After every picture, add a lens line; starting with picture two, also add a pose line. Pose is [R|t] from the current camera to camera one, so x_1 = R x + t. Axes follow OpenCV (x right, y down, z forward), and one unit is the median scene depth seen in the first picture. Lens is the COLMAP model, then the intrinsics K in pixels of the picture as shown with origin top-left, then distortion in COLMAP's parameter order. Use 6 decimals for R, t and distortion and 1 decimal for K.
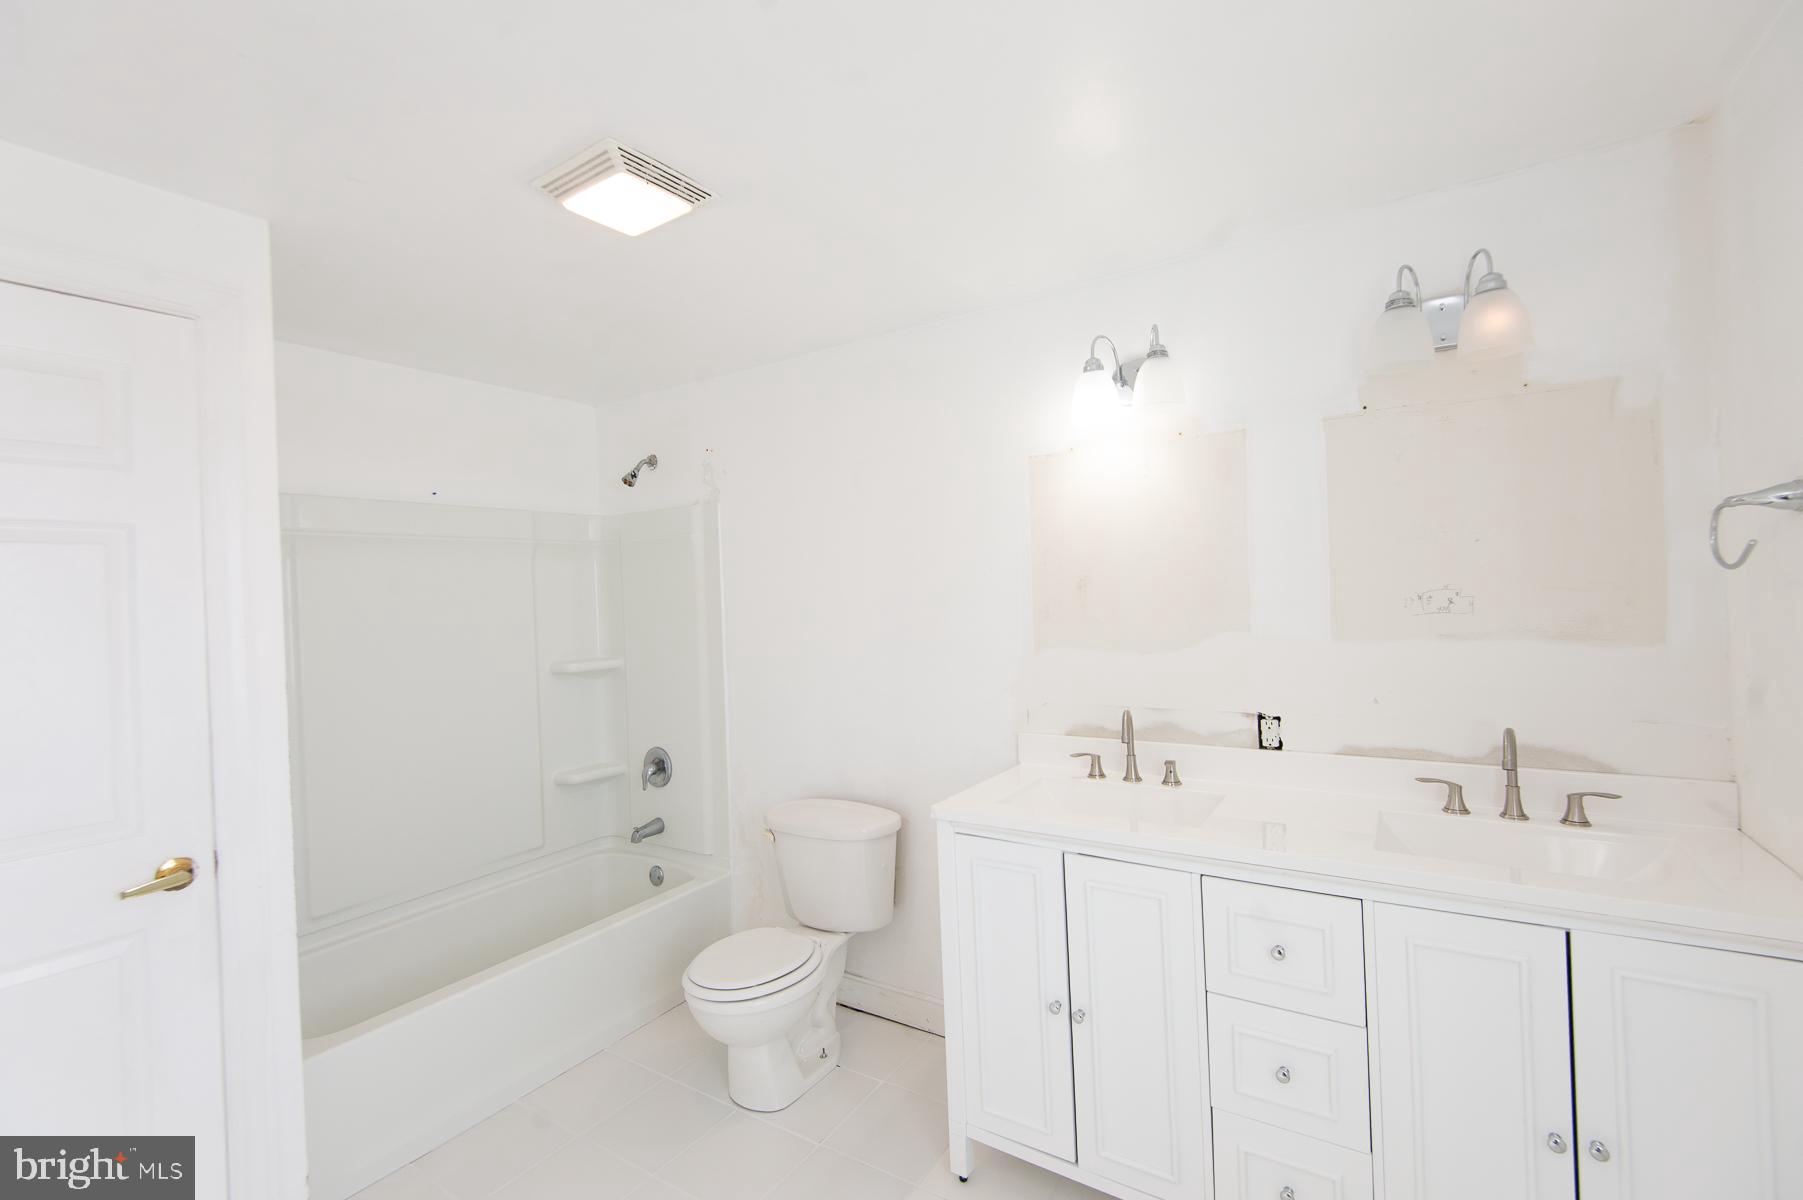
lens RADIAL K [[784.2, 0, 903.1], [0, 784.2, 590.4], [0, 0, 1]] dist [-0.000183, 0.000062]
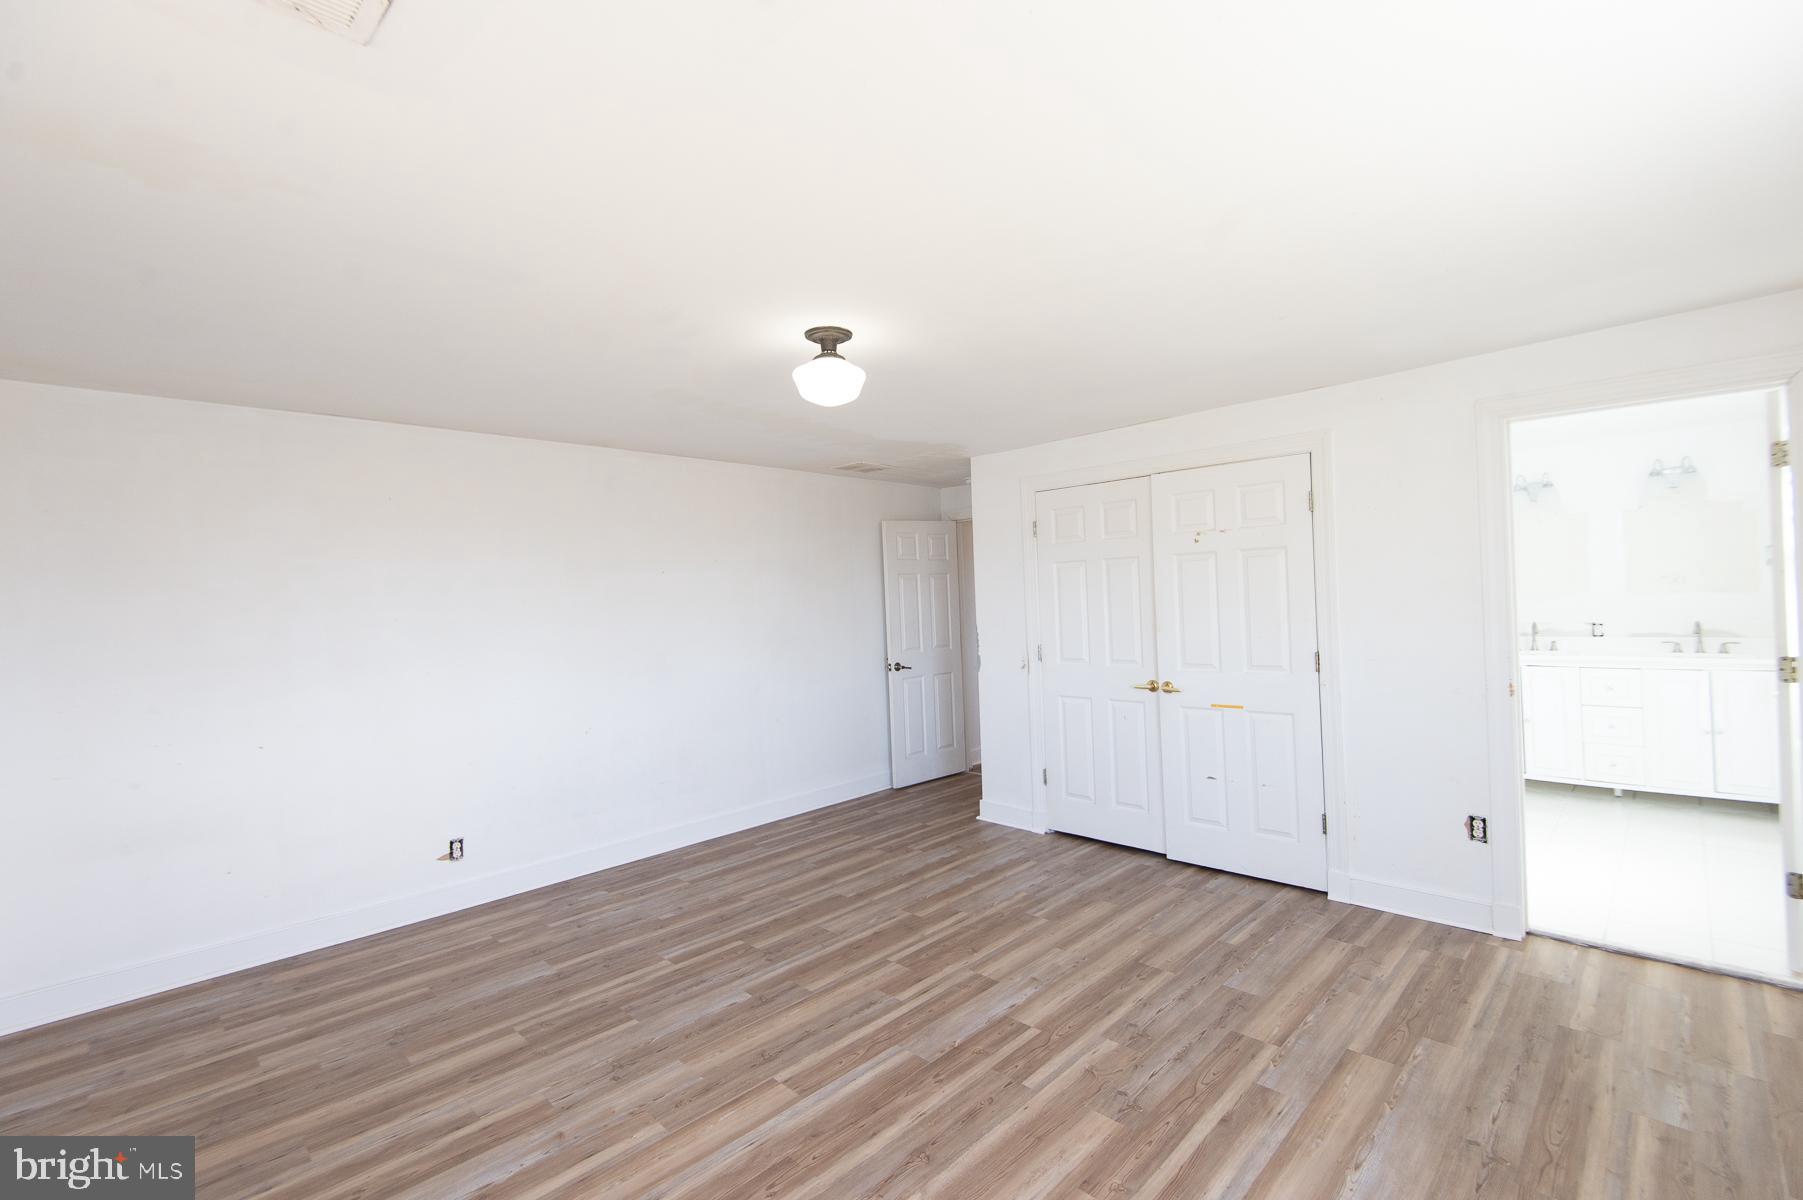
lens RADIAL K [[784.2, 0, 899.8], [0, 784.2, 601.0], [0, 0, 1]] dist [-0.000183, 0.000062]
pose [[0.980083, -0.002286, -0.198576, -1.530978], [0.003369, 0.999981, 0.005117, 0.069463], [0.198561, -0.005684, 0.980072, -2.403182]]
